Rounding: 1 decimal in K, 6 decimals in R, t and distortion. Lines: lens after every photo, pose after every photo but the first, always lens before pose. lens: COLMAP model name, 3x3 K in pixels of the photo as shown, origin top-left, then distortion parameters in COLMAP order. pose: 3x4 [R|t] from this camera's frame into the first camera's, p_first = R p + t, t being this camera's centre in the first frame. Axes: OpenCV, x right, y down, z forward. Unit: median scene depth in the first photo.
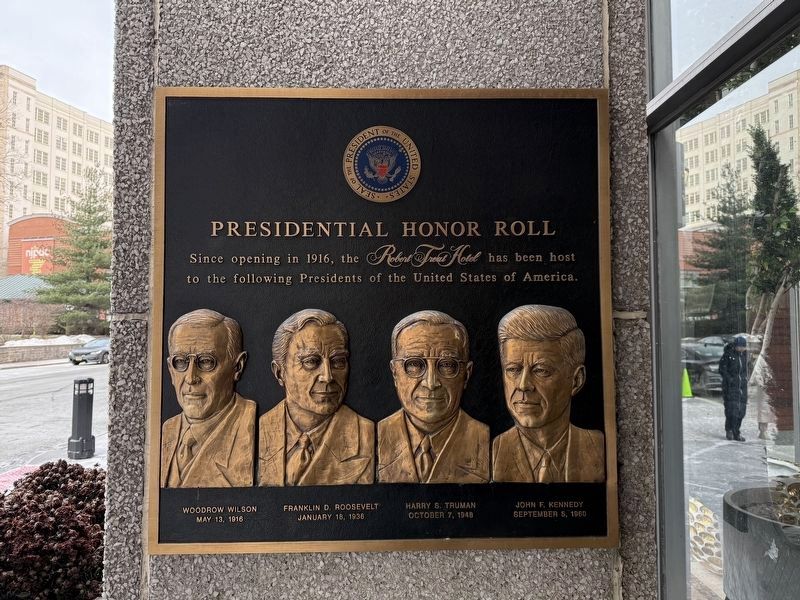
lens RADIAL K [[560.7, 0, 393.5], [0, 560.7, 290.8], [0, 0, 1]] dist [0.019321, -0.018912]
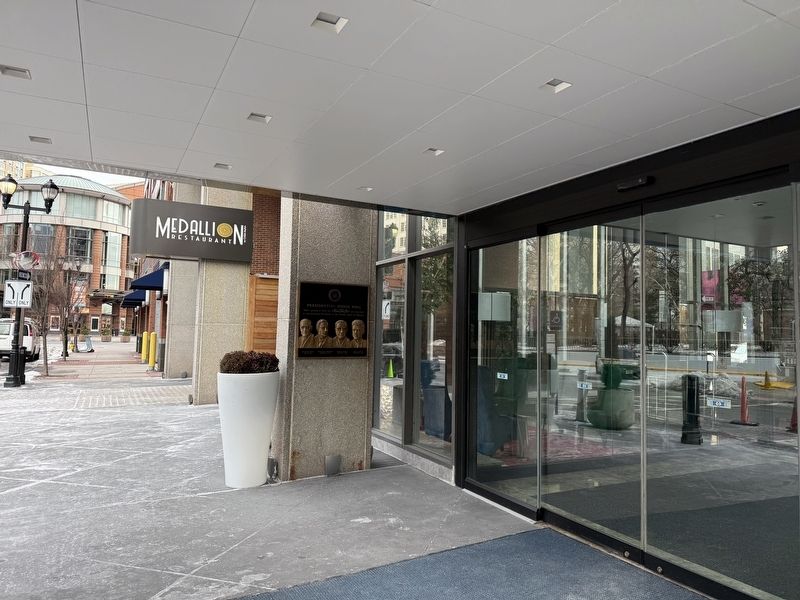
lens RADIAL K [[560.7, 0, 400.1], [0, 560.7, 298.8], [0, 0, 1]] dist [0.019321, -0.018912]
pose [[0.887029, 0.046196, 0.459397, -2.155323], [-0.055873, 0.998410, 0.007485, -0.274560], [-0.458321, -0.032307, 0.888199, -4.636260]]
